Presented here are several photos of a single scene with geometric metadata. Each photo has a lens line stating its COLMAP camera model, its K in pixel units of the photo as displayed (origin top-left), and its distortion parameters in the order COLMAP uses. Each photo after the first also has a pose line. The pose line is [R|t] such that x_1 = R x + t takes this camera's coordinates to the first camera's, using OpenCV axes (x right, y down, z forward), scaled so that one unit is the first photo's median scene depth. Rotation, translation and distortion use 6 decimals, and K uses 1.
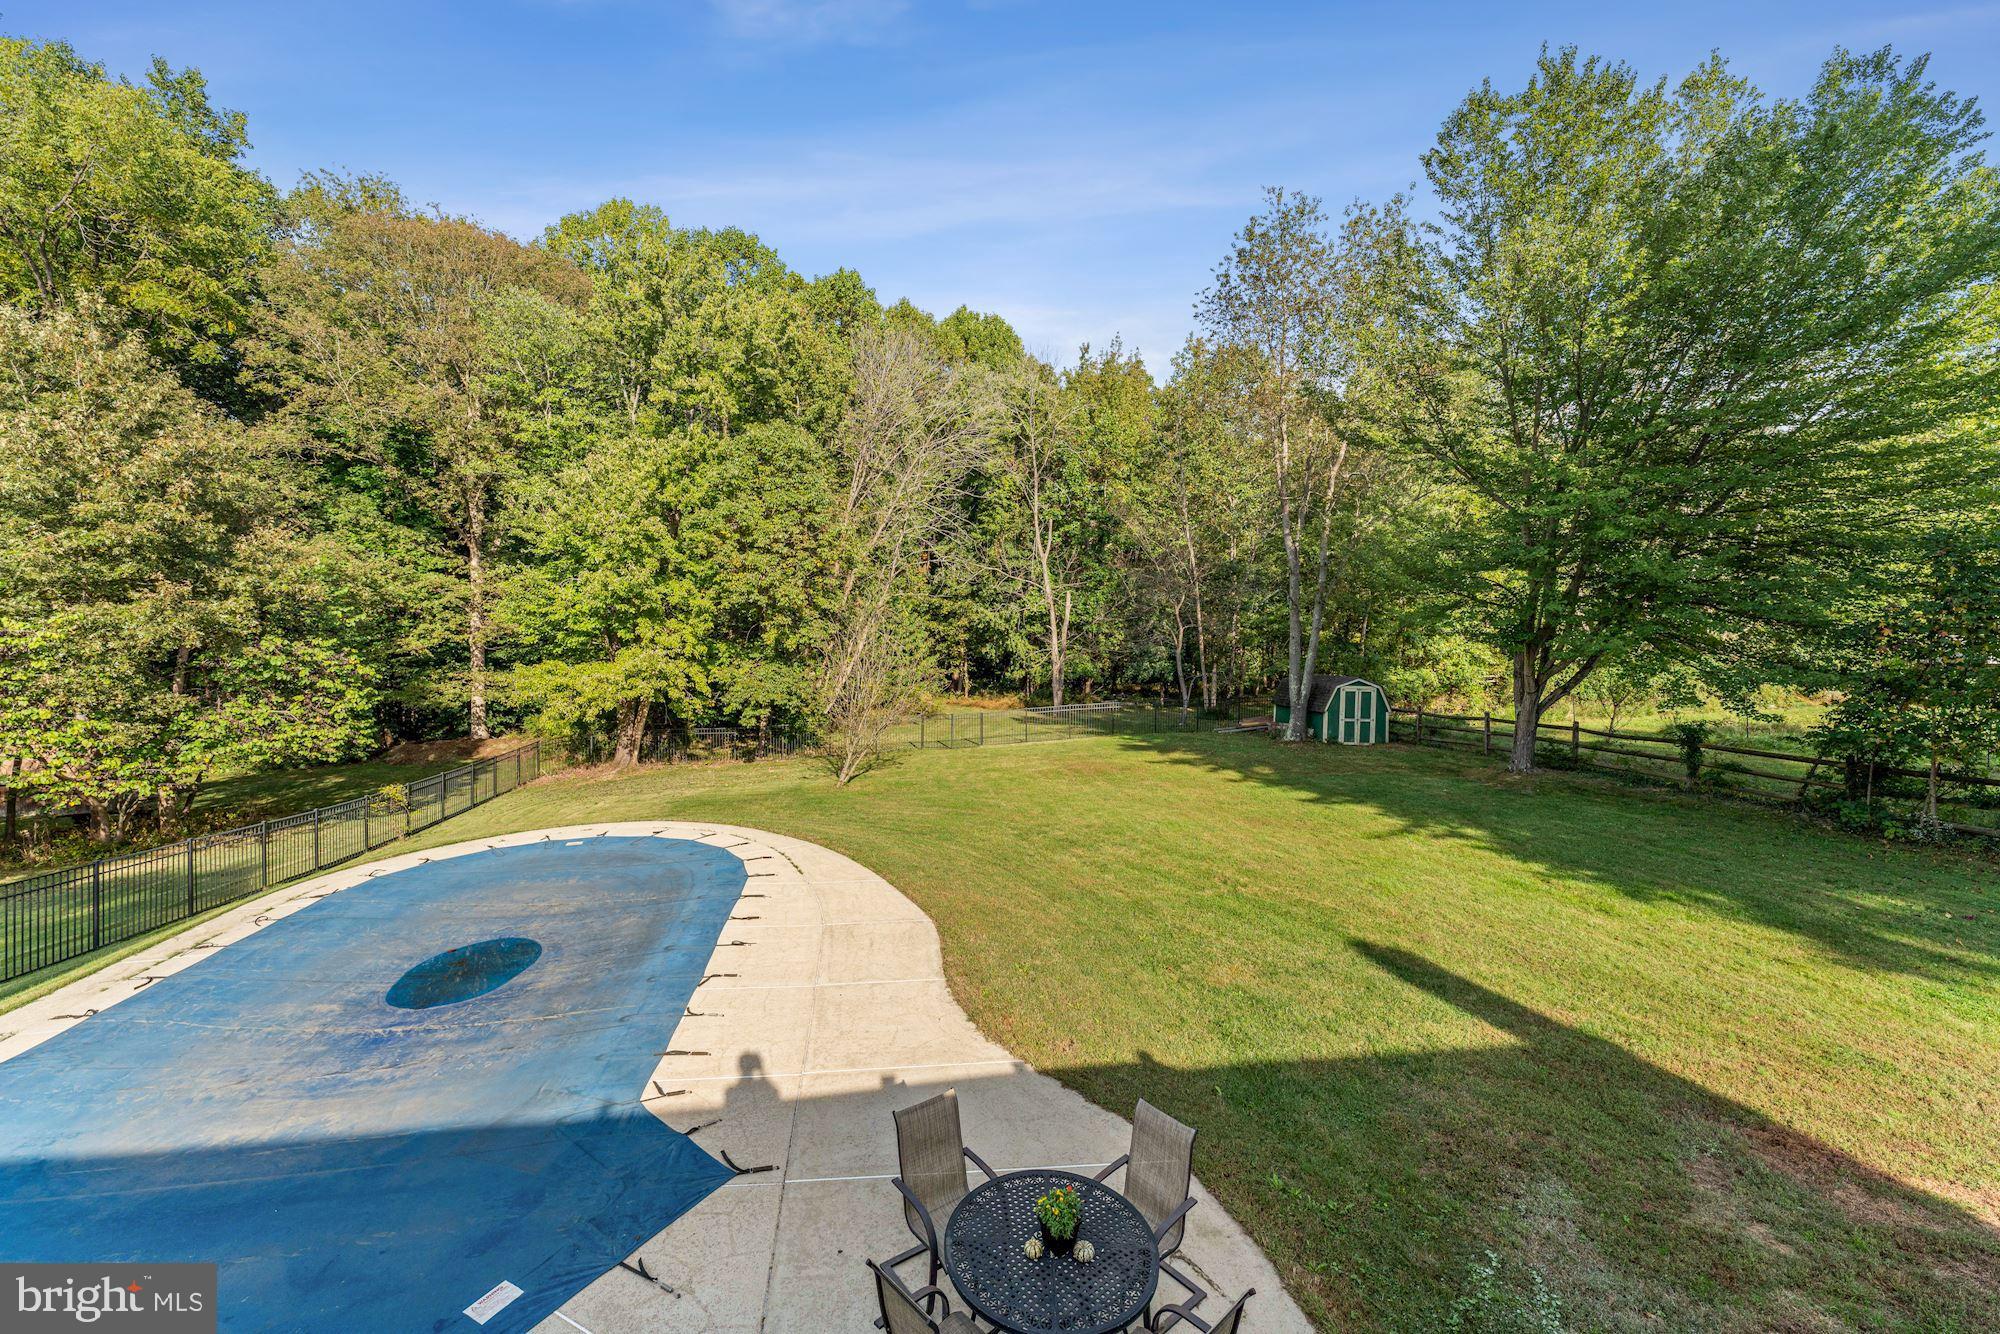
lens RADIAL K [[822.4, 0, 998.6], [0, 822.4, 627.8], [0, 0, 1]] dist [-0.000264, 0.000340]
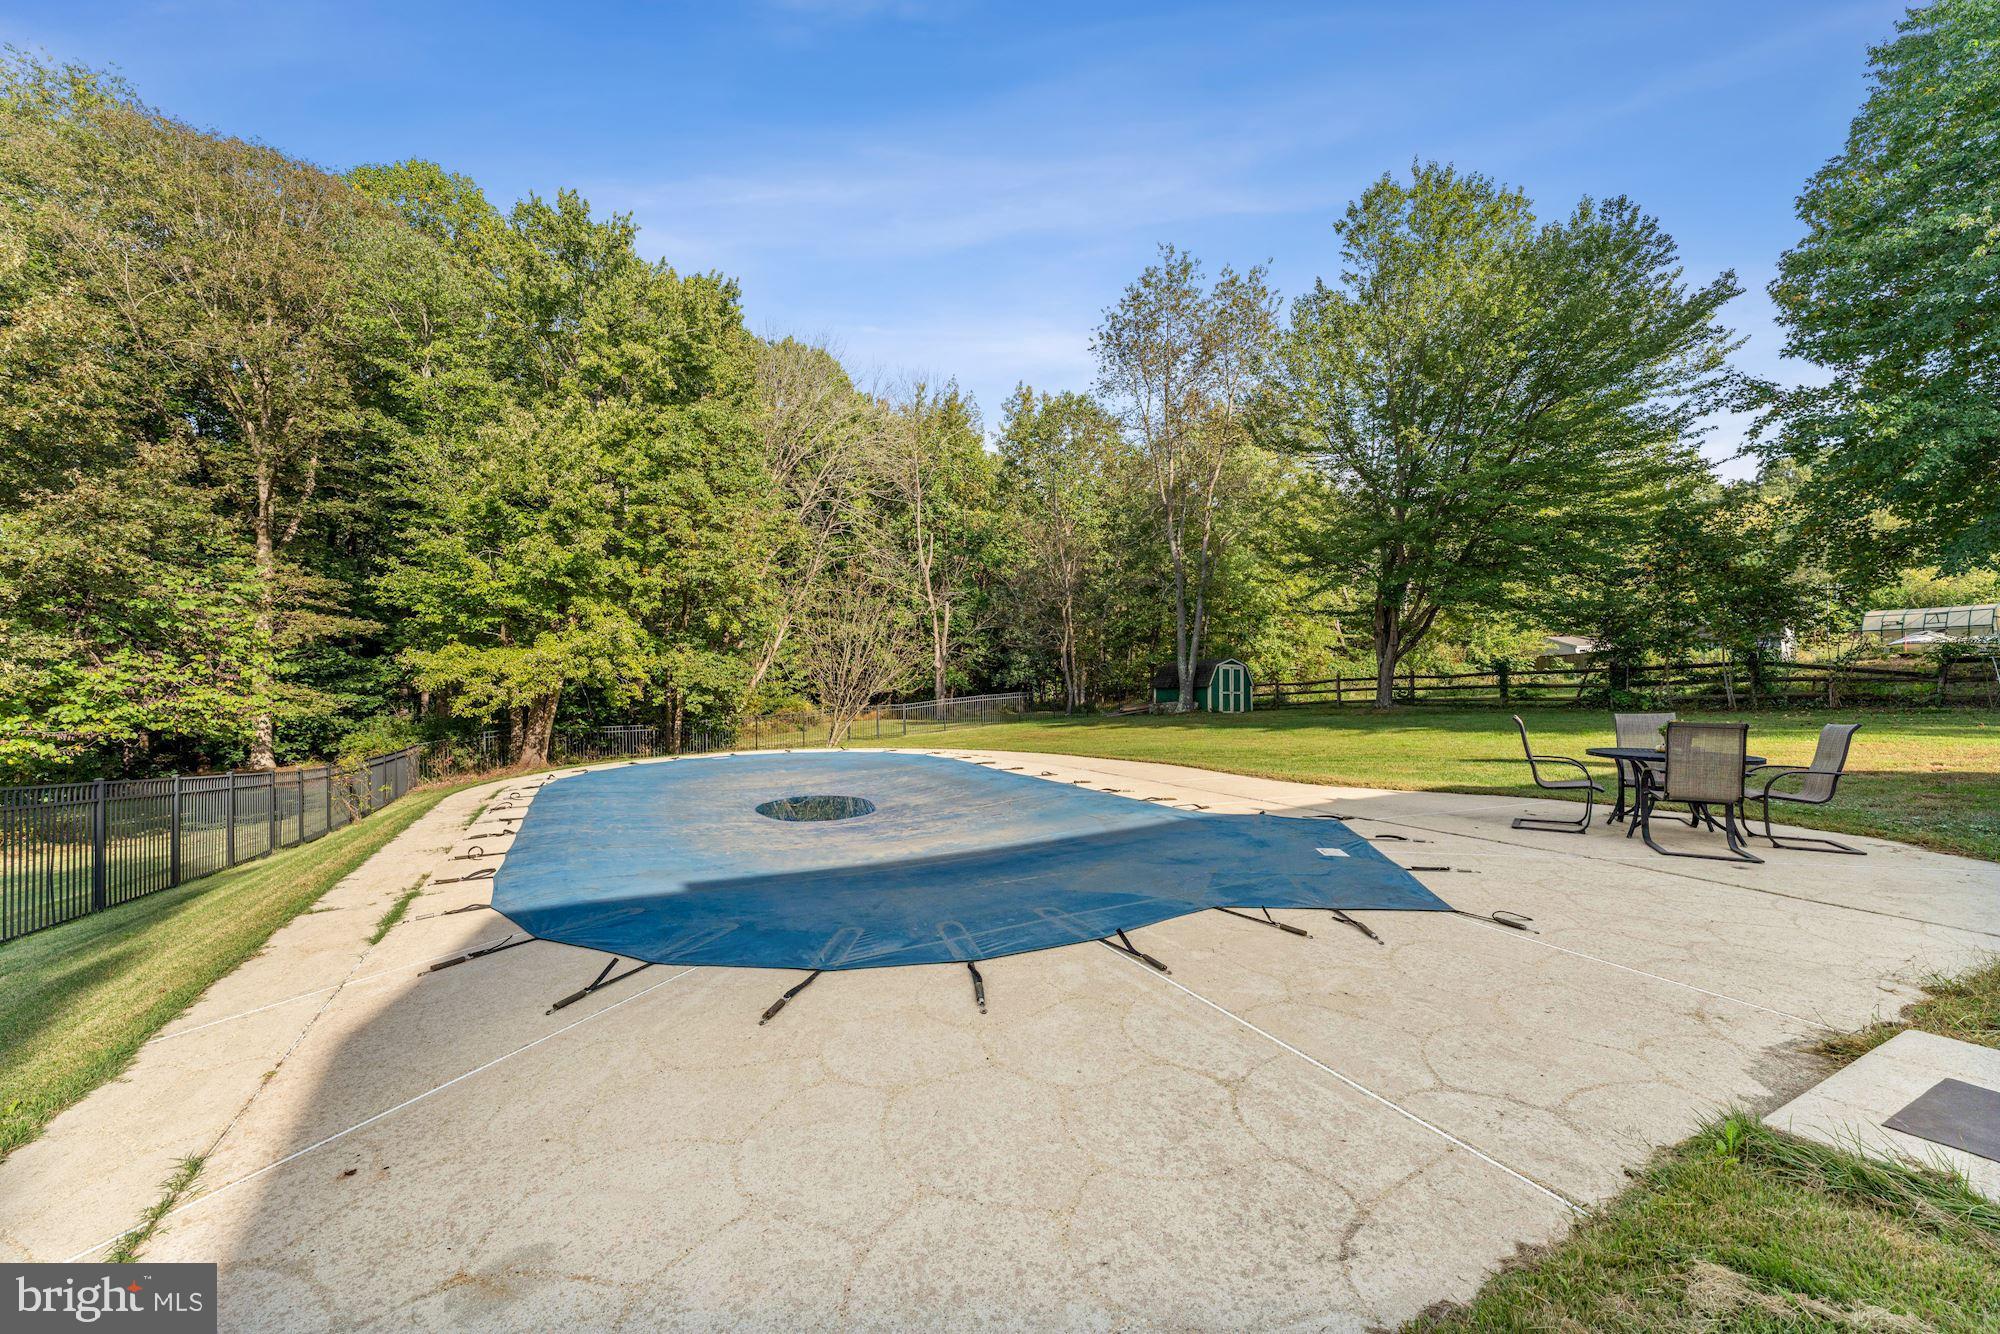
lens RADIAL K [[798.1, 0, 1008.7], [0, 798.1, 670.3], [0, 0, 1]] dist [-0.000217, 0.000261]
pose [[0.944375, -0.014569, 0.328546, -0.260150], [0.022536, 0.999537, -0.020455, 0.096371], [-0.328096, 0.026721, 0.944266, -0.001161]]
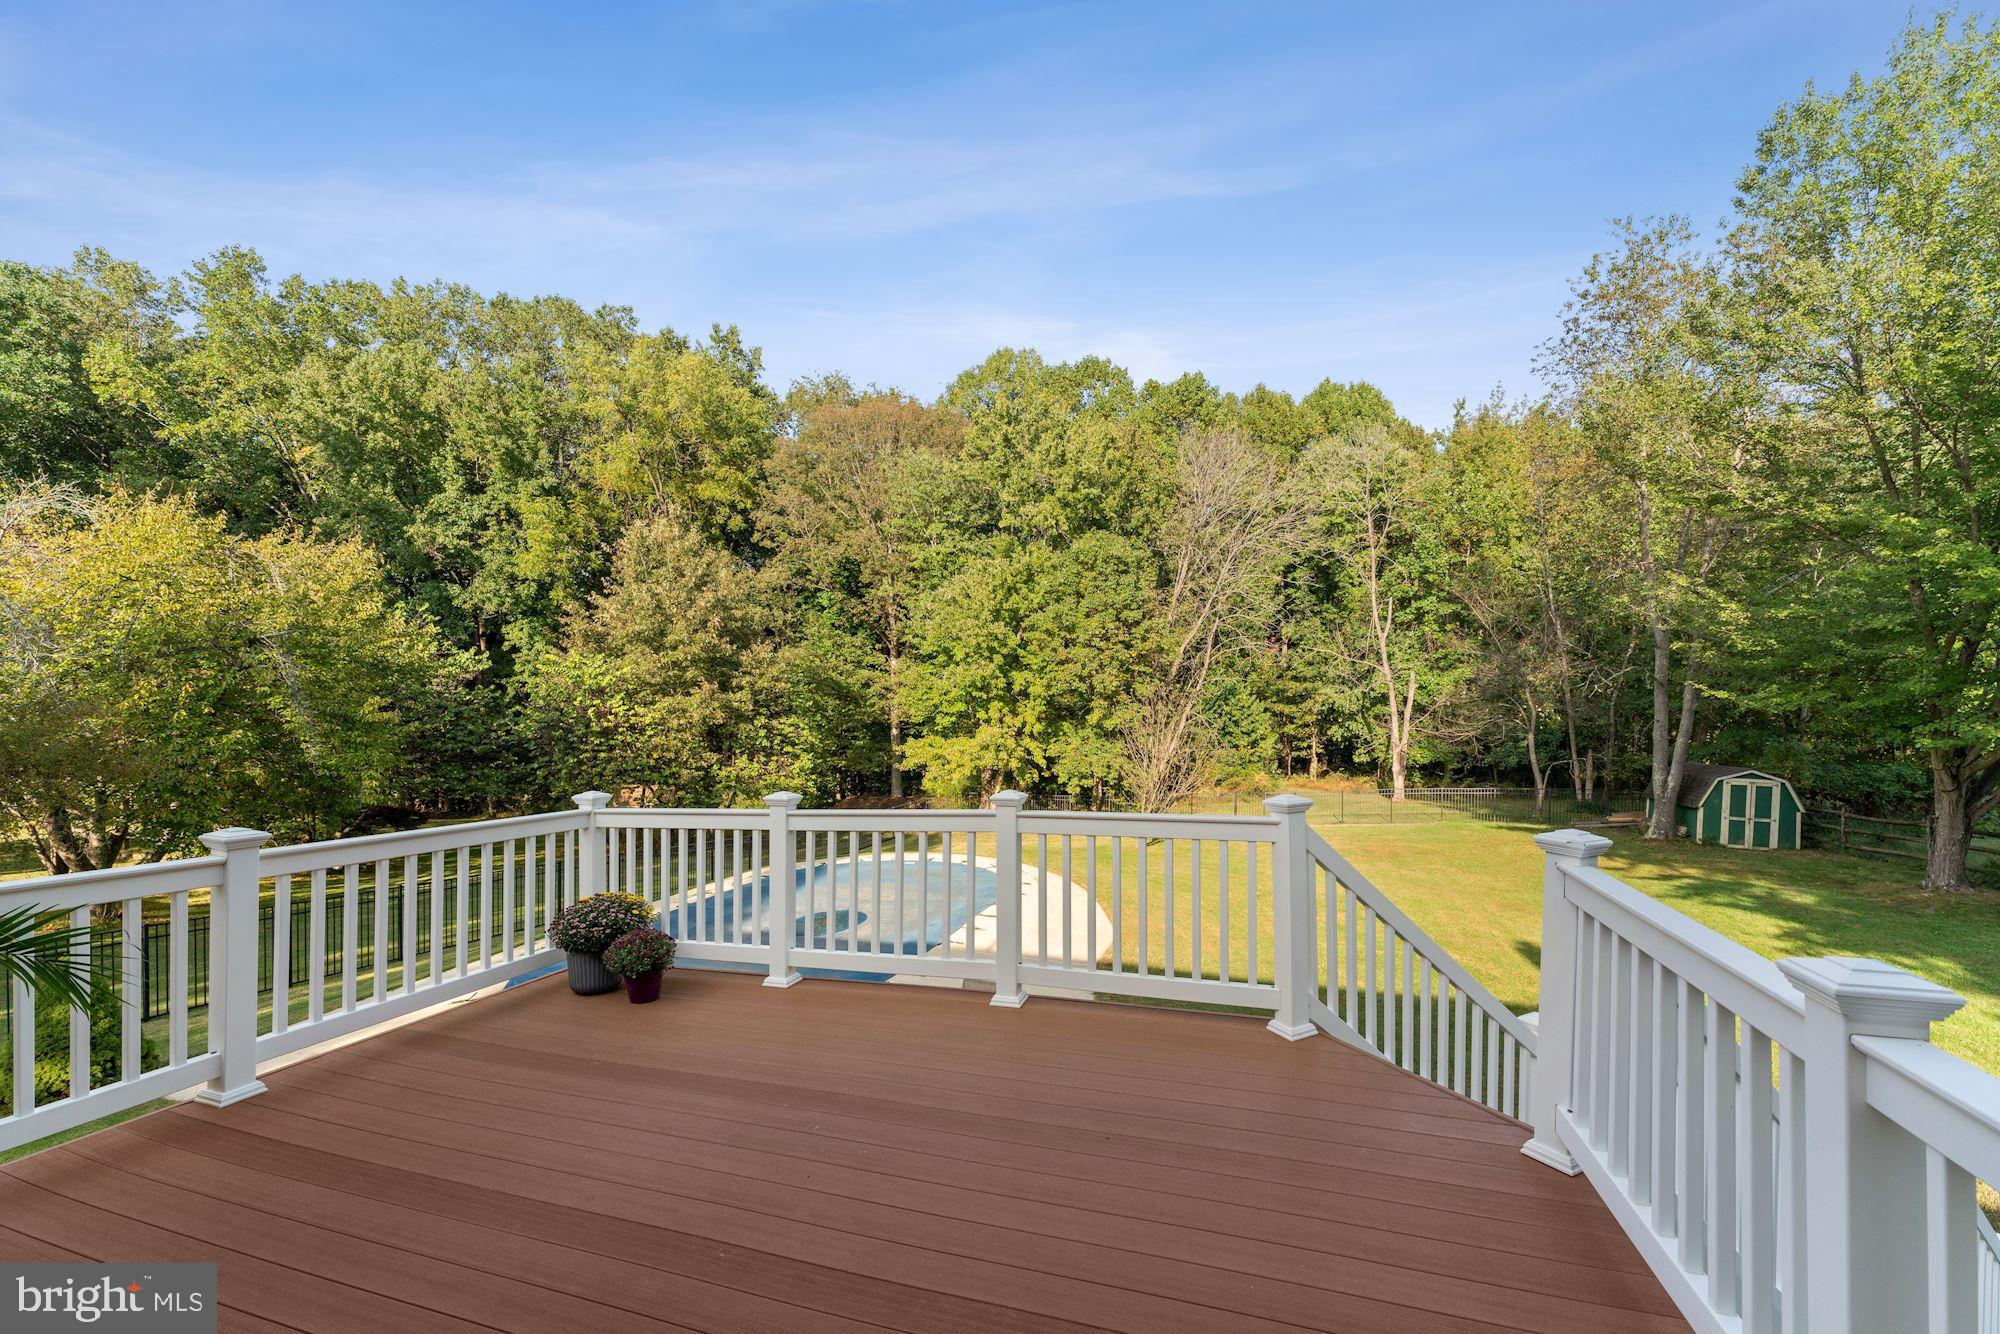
lens RADIAL K [[825.0, 0, 1004.4], [0, 825.0, 703.1], [0, 0, 1]] dist [-0.000307, 0.000129]
pose [[0.890688, -0.004548, -0.454592, 0.142319], [0.001562, 0.999975, -0.006943, -0.002180], [0.454612, 0.005474, 0.890673, -0.100687]]
